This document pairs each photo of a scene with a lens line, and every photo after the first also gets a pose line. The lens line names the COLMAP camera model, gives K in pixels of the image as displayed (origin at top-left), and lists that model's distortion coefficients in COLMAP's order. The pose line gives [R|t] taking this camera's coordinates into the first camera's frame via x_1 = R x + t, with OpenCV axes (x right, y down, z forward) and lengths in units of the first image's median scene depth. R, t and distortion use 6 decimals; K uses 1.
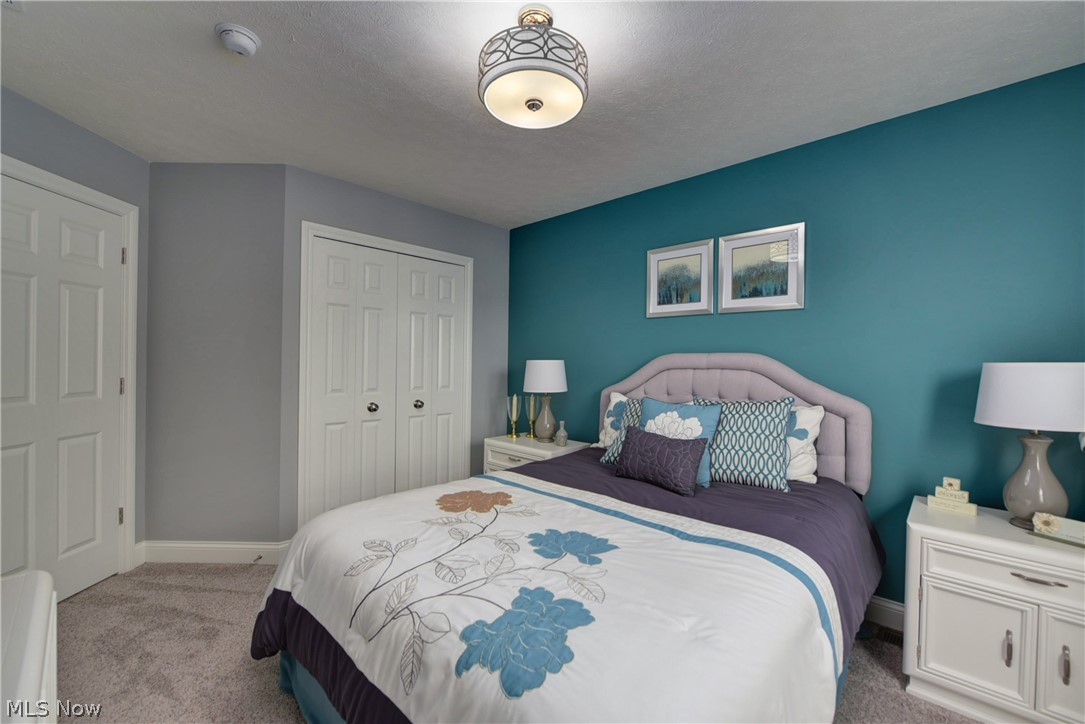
lens RADIAL K [[434.7, 0, 549.3], [0, 434.7, 365.3], [0, 0, 1]] dist [-0.010160, -0.000013]
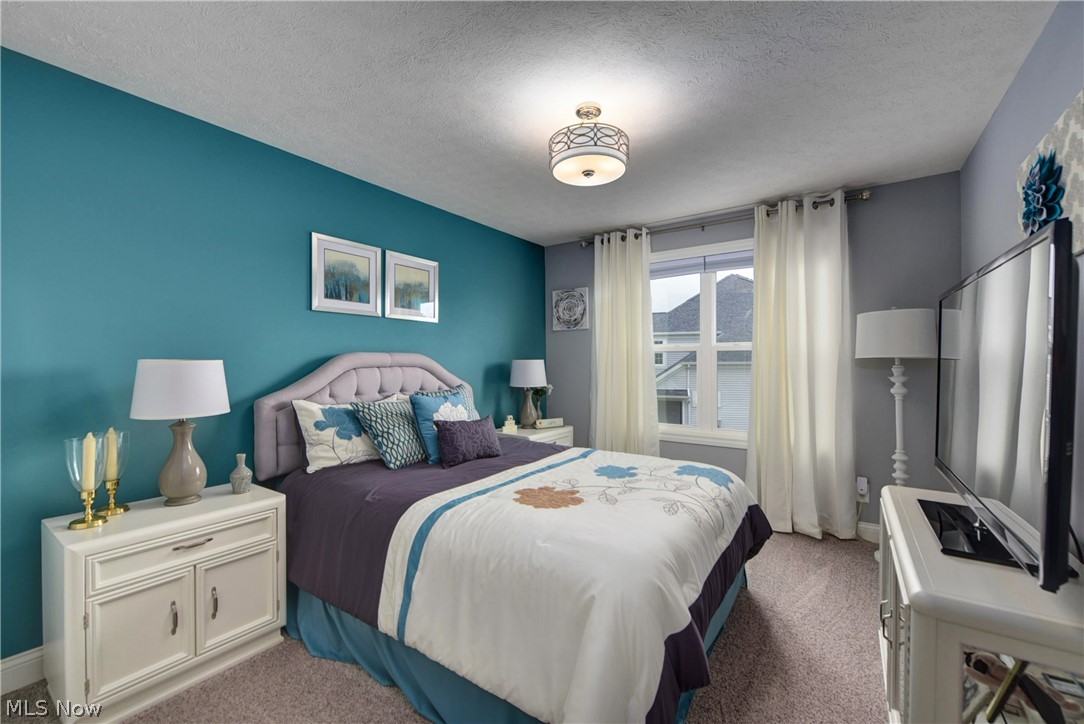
lens RADIAL K [[434.3, 0, 548.6], [0, 434.3, 354.4], [0, 0, 1]] dist [-0.010160, -0.000013]
pose [[-0.127498, 0.005888, 0.991821, -0.740623], [0.019729, 0.999800, -0.003399, -0.011048], [-0.991643, 0.019134, -0.127588, 0.702852]]
